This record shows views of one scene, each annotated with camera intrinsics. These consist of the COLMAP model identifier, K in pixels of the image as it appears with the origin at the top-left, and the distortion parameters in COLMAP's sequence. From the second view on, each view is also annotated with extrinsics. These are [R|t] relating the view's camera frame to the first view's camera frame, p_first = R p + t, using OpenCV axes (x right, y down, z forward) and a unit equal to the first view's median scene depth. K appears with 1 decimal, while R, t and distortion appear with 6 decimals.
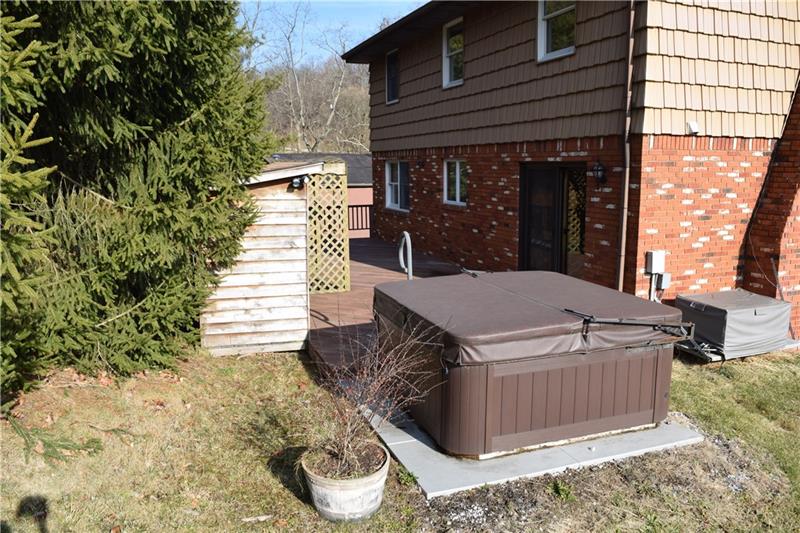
lens RADIAL K [[635.6, 0, 401.2], [0, 635.6, 266.5], [0, 0, 1]] dist [-0.076243, 0.005507]
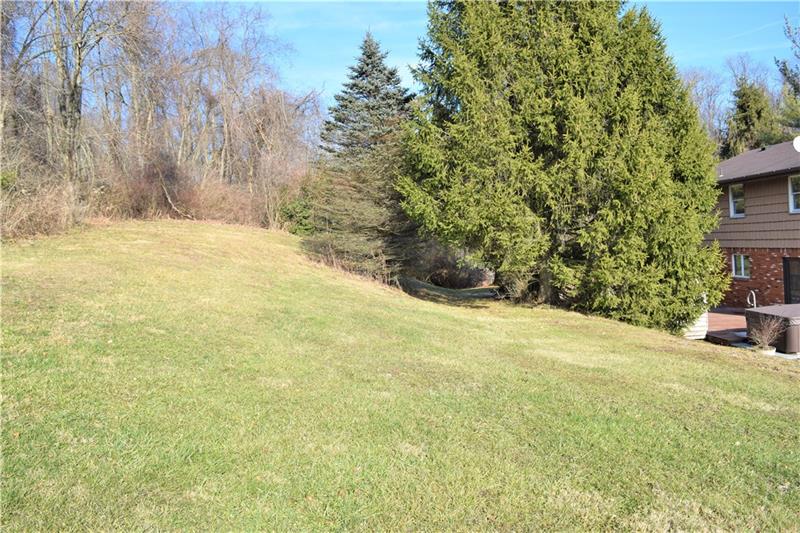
lens RADIAL K [[635.6, 0, 401.2], [0, 635.6, 266.5], [0, 0, 1]] dist [-0.076243, 0.005507]
pose [[0.957954, -0.048472, -0.282797, -0.571538], [0.017006, 0.993486, -0.112677, 0.099045], [0.286417, 0.103130, 0.952538, -1.686393]]
